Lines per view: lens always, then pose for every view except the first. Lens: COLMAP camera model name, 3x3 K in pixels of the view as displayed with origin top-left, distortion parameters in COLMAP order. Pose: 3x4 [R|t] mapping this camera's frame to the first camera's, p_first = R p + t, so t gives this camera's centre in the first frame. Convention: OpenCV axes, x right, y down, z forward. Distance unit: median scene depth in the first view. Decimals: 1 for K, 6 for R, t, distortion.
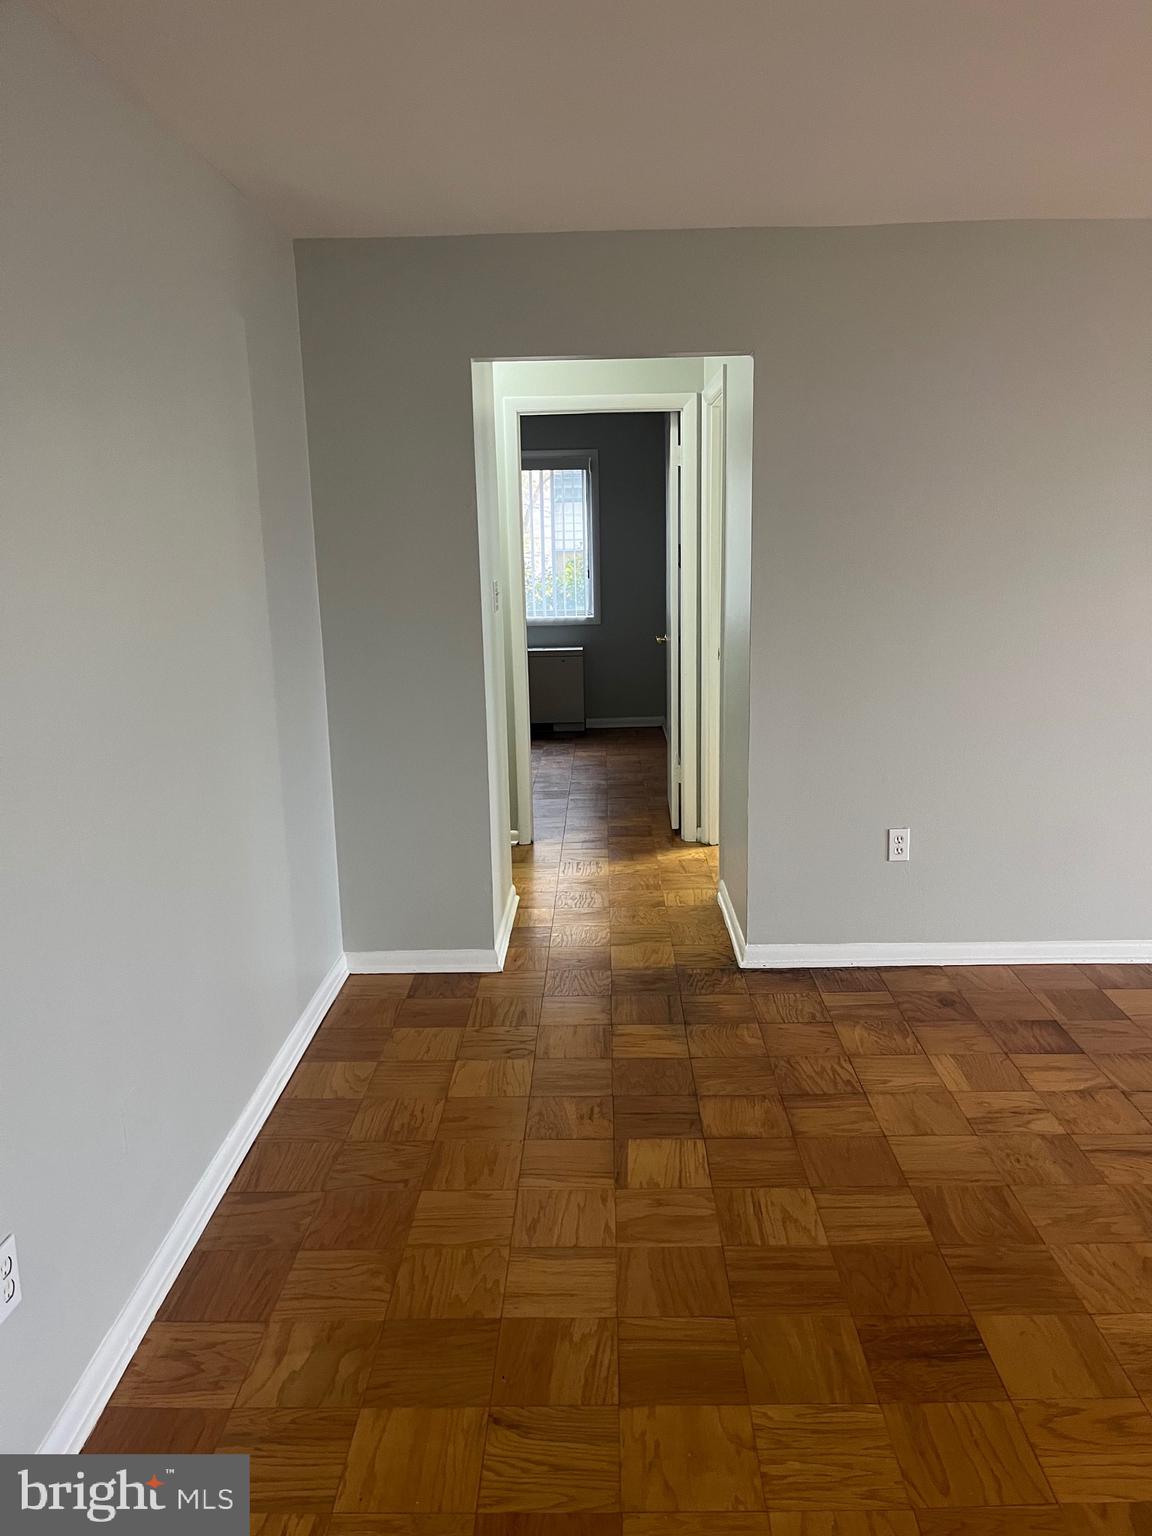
lens RADIAL K [[1152.1, 0, 576.0], [0, 1152.1, 768.0], [0, 0, 1]] dist [0.123008, -0.120739]
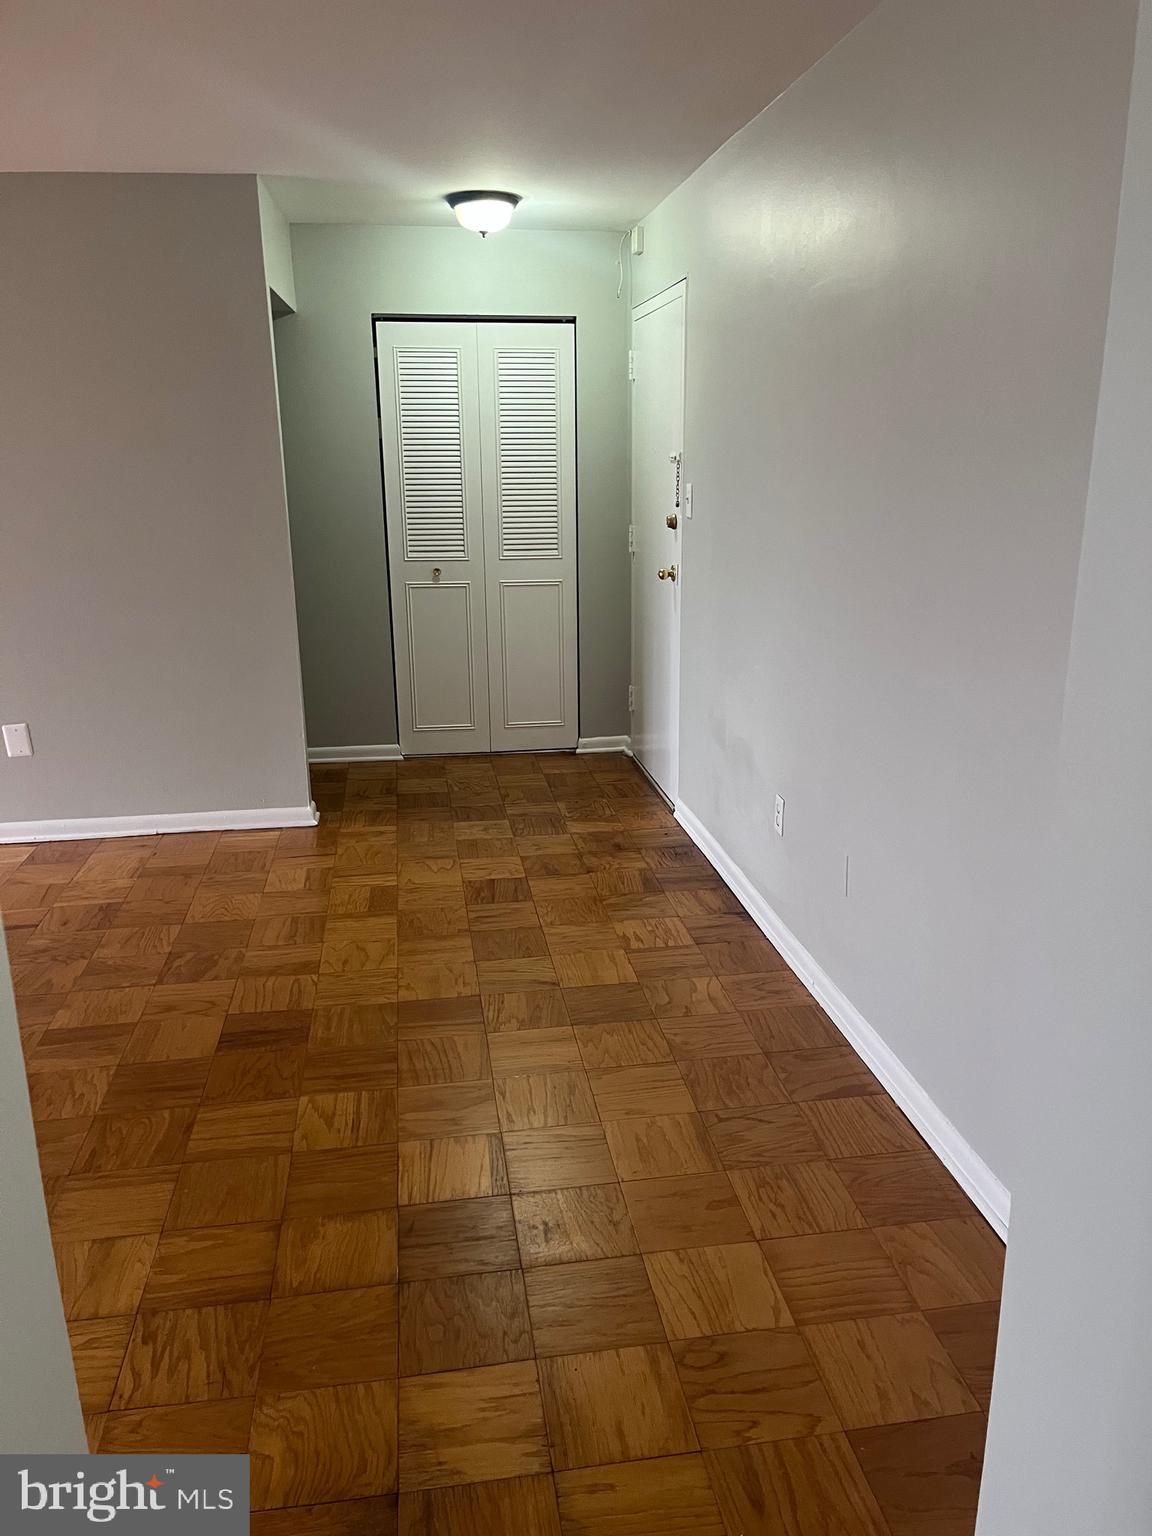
lens RADIAL K [[1152.1, 0, 576.0], [0, 1152.1, 768.0], [0, 0, 1]] dist [0.123008, -0.120739]
pose [[-0.984597, 0.075618, -0.157640, 0.109287], [-0.005242, 0.888459, 0.458926, -0.373132], [0.174760, 0.452683, -0.874378, 1.859229]]
